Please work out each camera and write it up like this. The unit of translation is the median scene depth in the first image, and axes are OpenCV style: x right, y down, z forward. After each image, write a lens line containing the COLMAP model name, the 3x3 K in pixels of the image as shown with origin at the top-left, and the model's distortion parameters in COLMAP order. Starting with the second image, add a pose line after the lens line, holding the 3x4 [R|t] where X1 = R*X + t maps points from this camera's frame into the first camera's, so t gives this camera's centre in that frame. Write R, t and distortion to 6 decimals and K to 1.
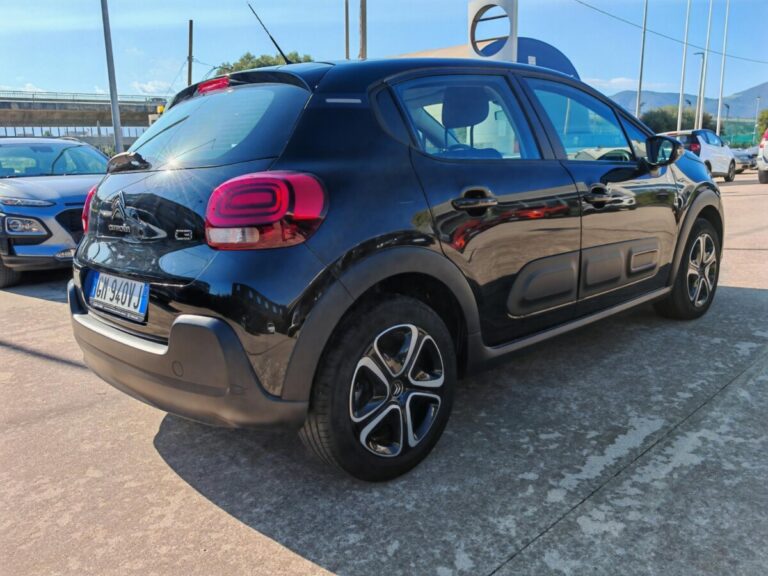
lens RADIAL K [[611.8, 0, 384.0], [0, 611.8, 288.0], [0, 0, 1]] dist [0.002232, -0.048063]
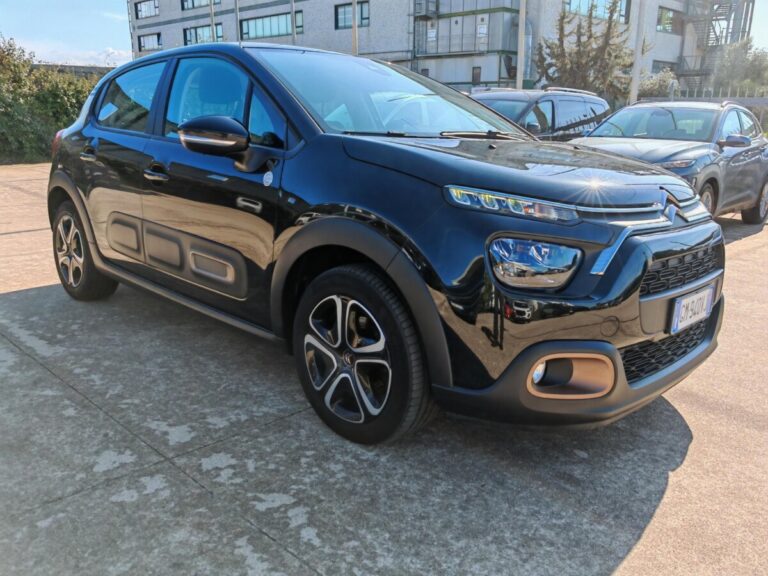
lens RADIAL K [[621.5, 0, 384.8], [0, 621.5, 270.0], [0, 0, 1]] dist [-0.010656, 0.008936]
pose [[0.053796, 0.263420, -0.963180, 1.753668], [-0.224640, 0.943044, 0.245366, -0.423493], [0.972956, 0.203169, 0.109907, 1.593430]]
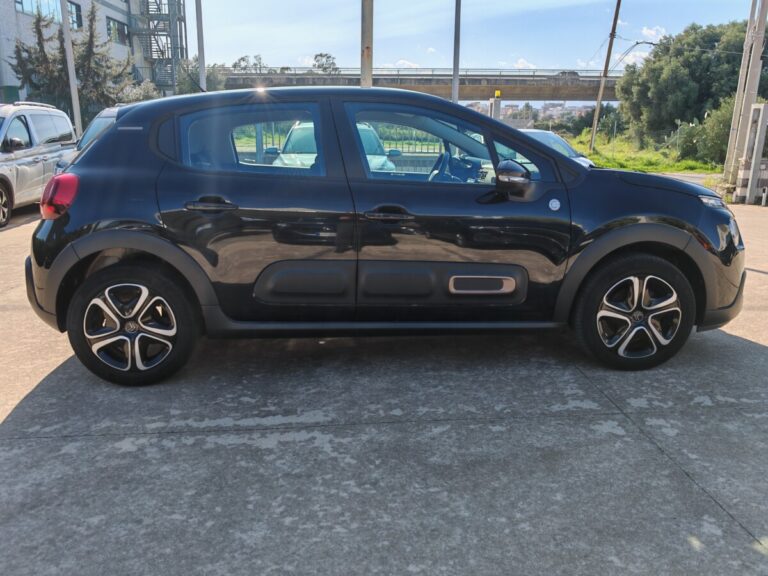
lens RADIAL K [[601.6, 0, 397.5], [0, 601.6, 298.1], [0, 0, 1]] dist [0.039977, -0.074403]
pose [[0.779743, 0.197463, -0.594146, 1.257405], [-0.163346, 0.980257, 0.111415, -0.155915], [0.604416, 0.010176, 0.796604, 0.208579]]
